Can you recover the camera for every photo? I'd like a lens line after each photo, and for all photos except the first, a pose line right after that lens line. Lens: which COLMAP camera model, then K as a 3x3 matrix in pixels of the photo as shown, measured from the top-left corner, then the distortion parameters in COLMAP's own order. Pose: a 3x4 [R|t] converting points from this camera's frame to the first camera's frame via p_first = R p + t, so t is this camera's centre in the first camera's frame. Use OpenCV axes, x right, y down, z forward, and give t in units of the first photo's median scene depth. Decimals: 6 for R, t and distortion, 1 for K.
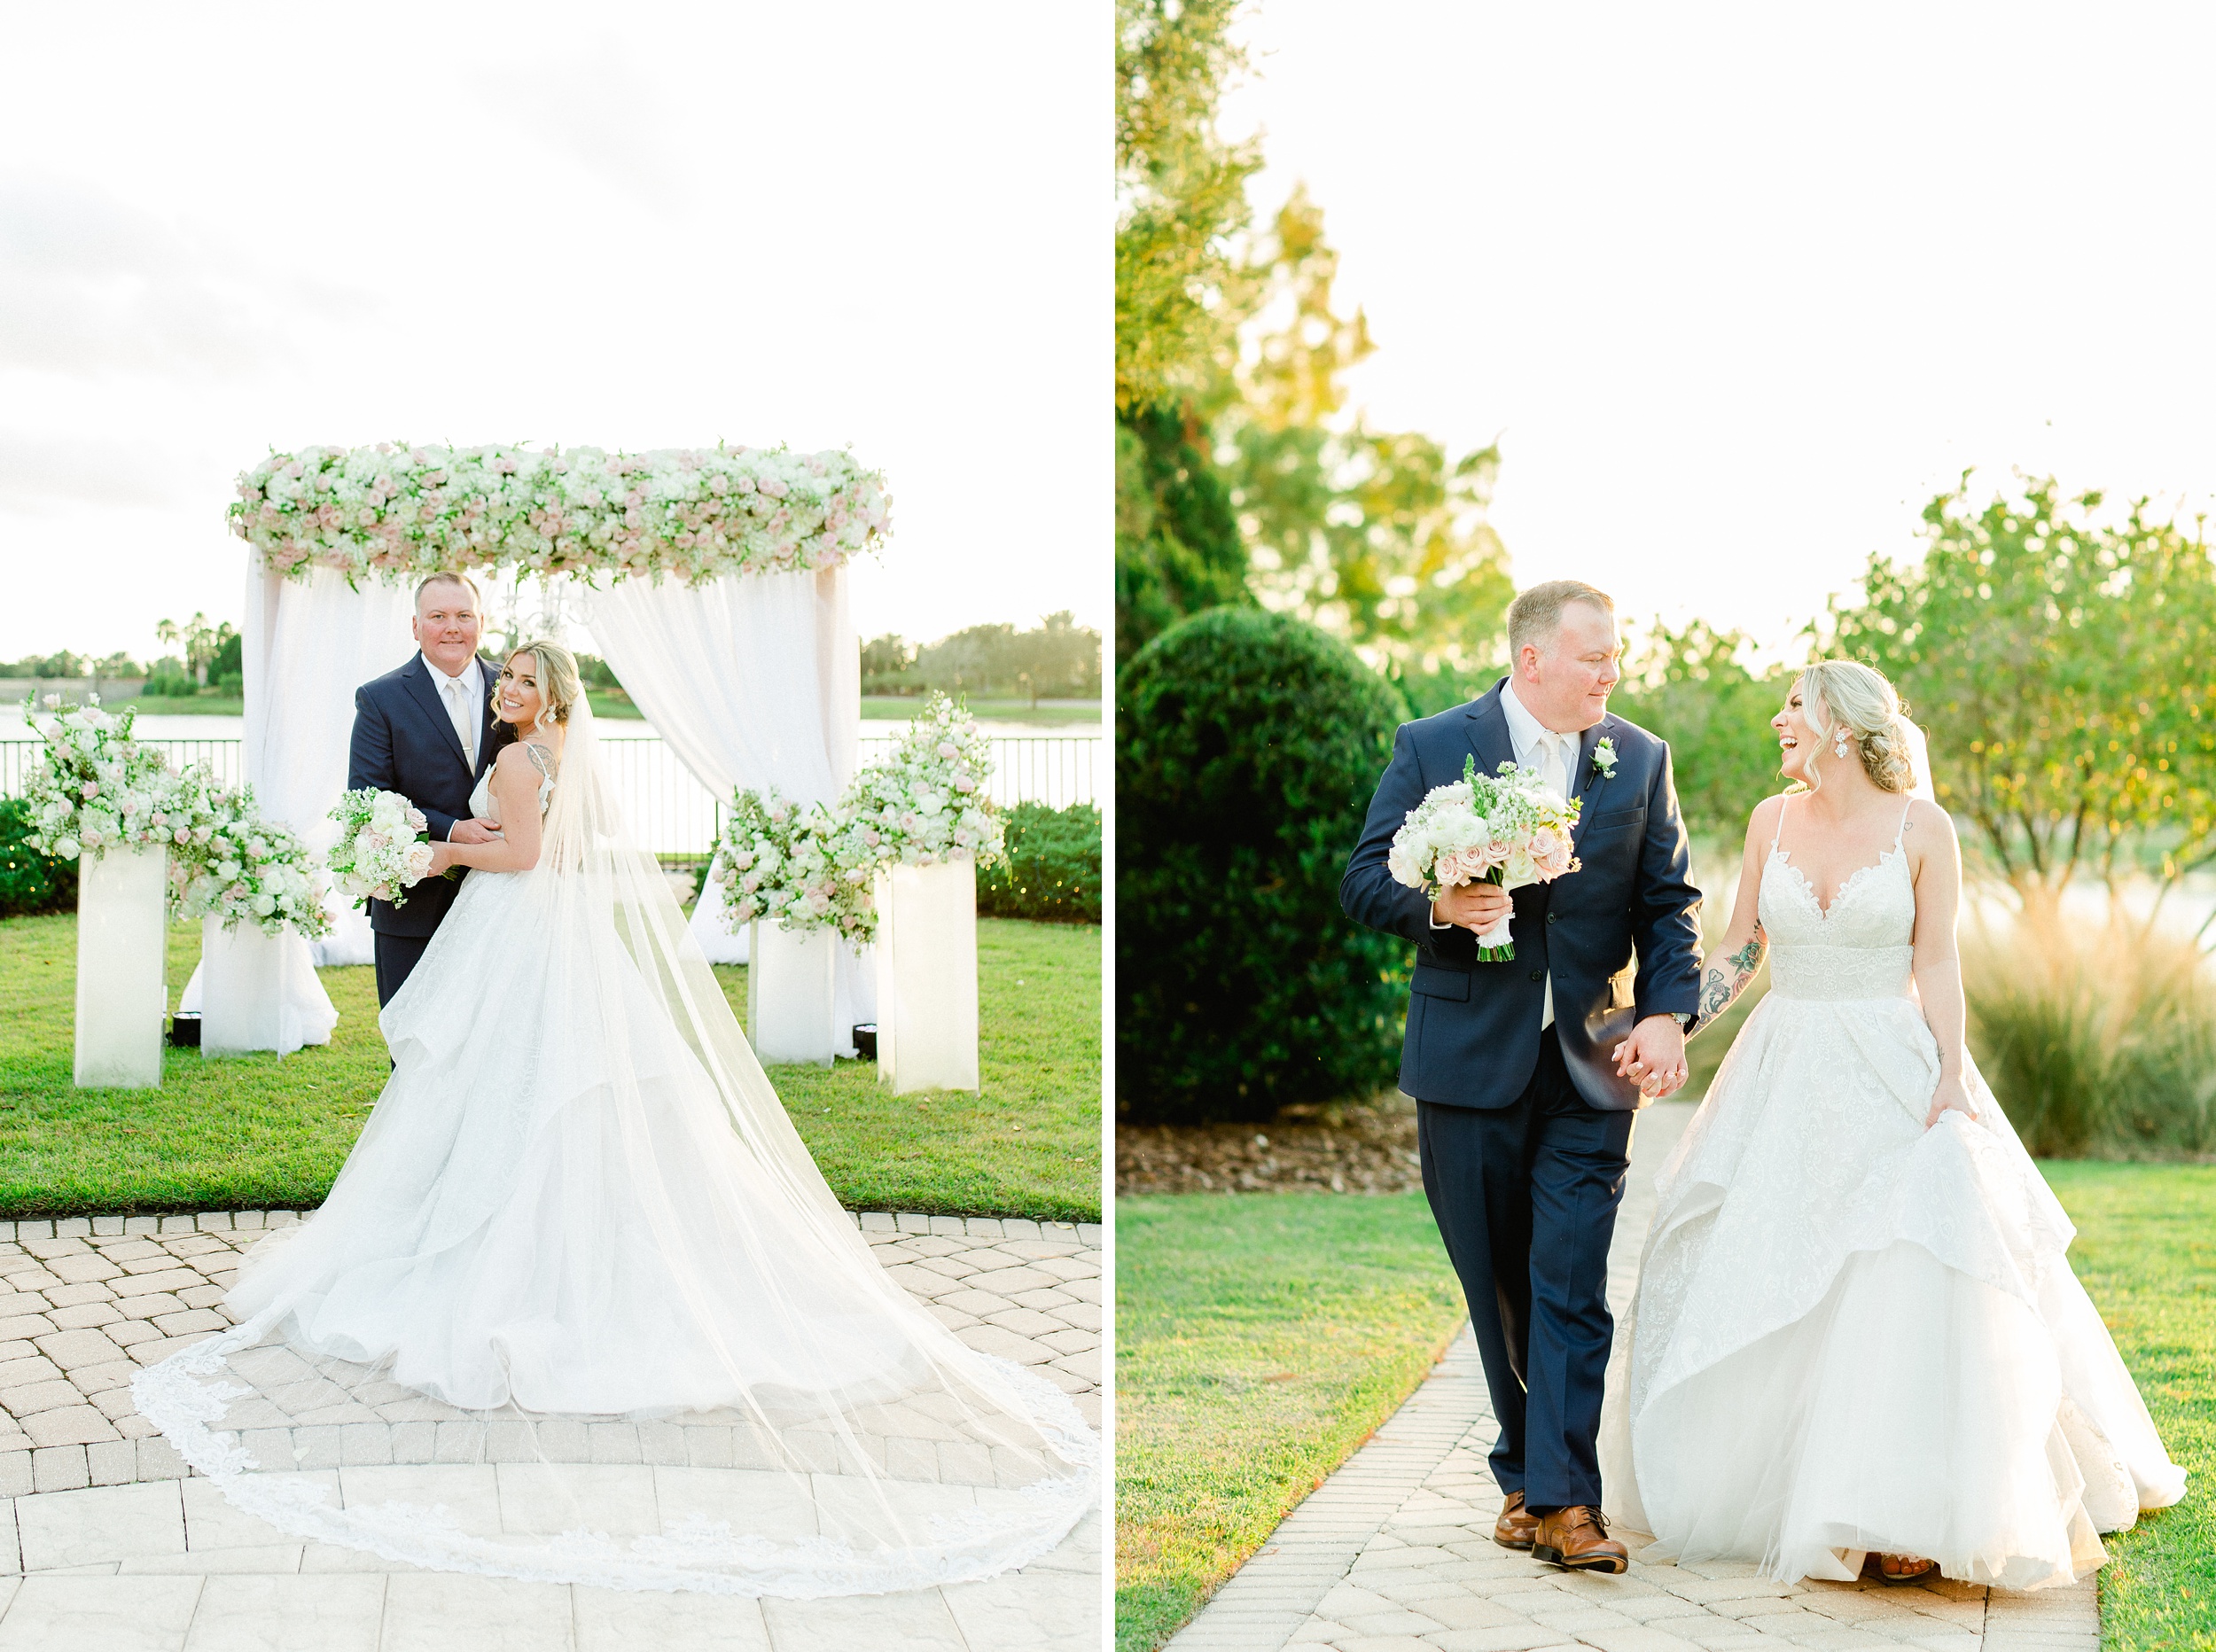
lens RADIAL K [[2593.2, 0, 1108.3], [0, 2593.2, 824.4], [0, 0, 1]] dist [0.003303, 0.000000]
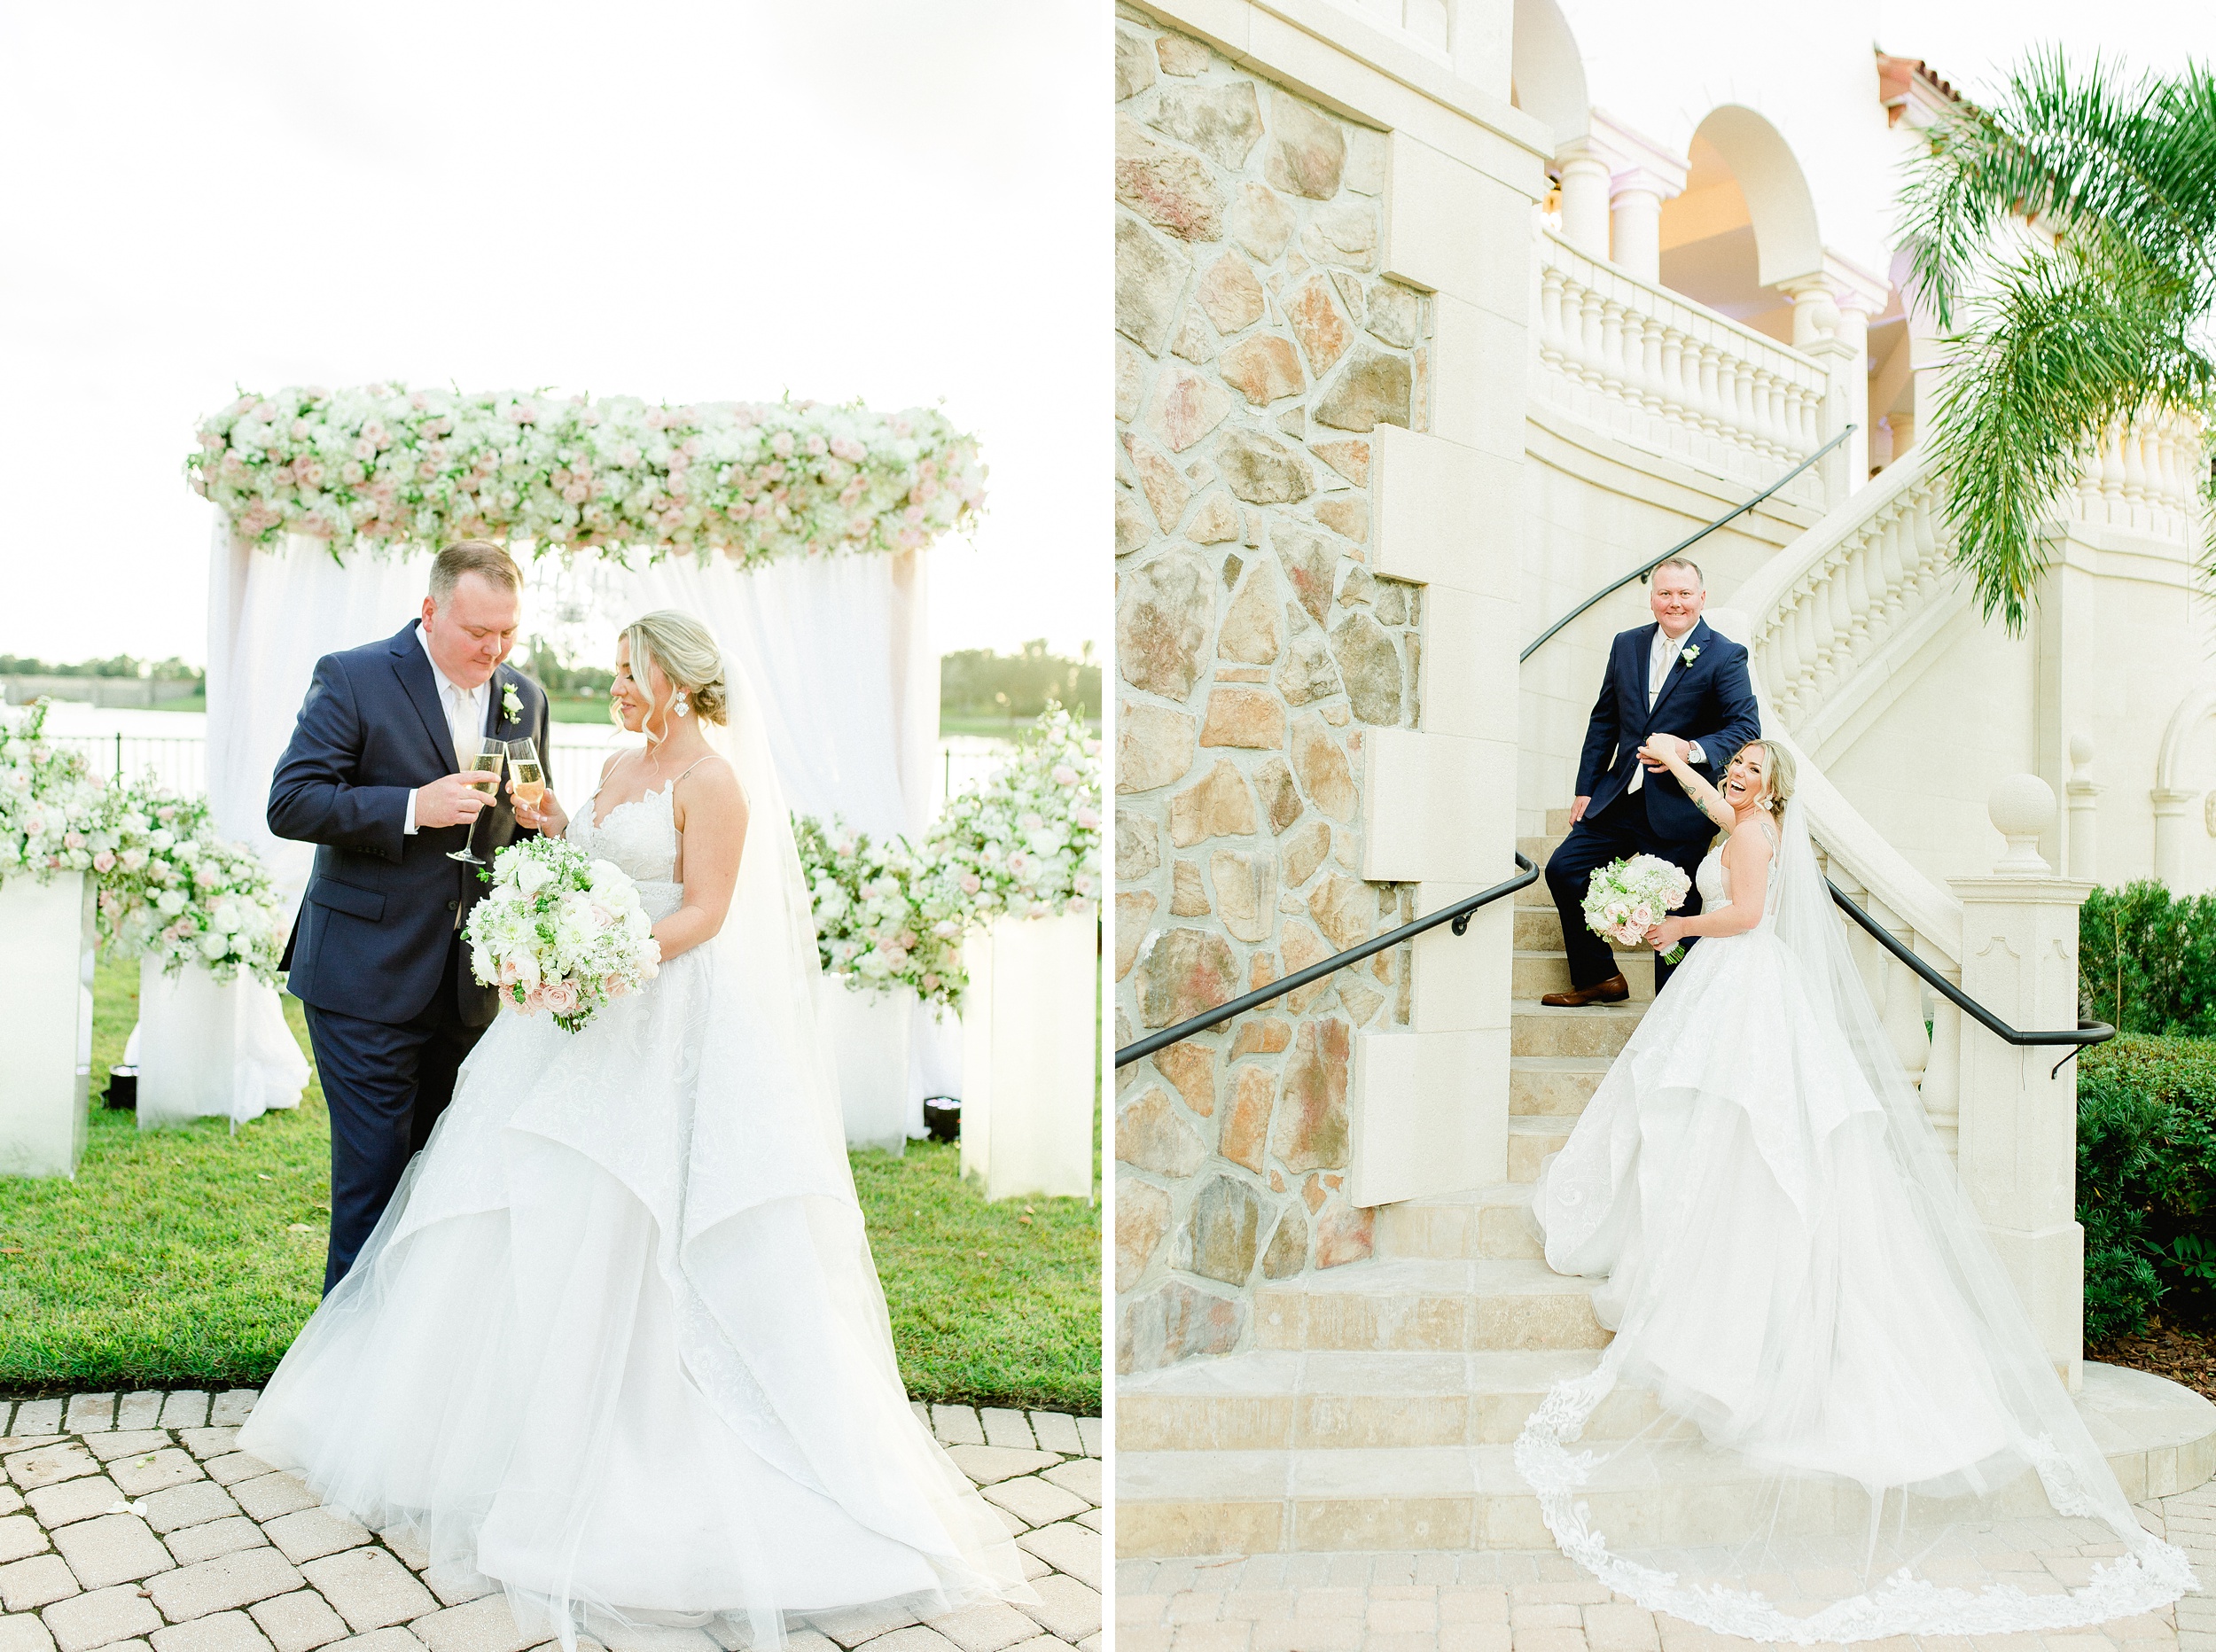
lens RADIAL K [[2139.8, 0, 1008.8], [0, 2139.8, 819.7], [0, 0, 1]] dist [0.009688, 0.000000]
pose [[0.999720, 0.022445, -0.007515, -0.071191], [-0.022459, 0.999746, -0.001779, -0.012679], [0.007473, 0.001948, 0.999970, 0.325007]]
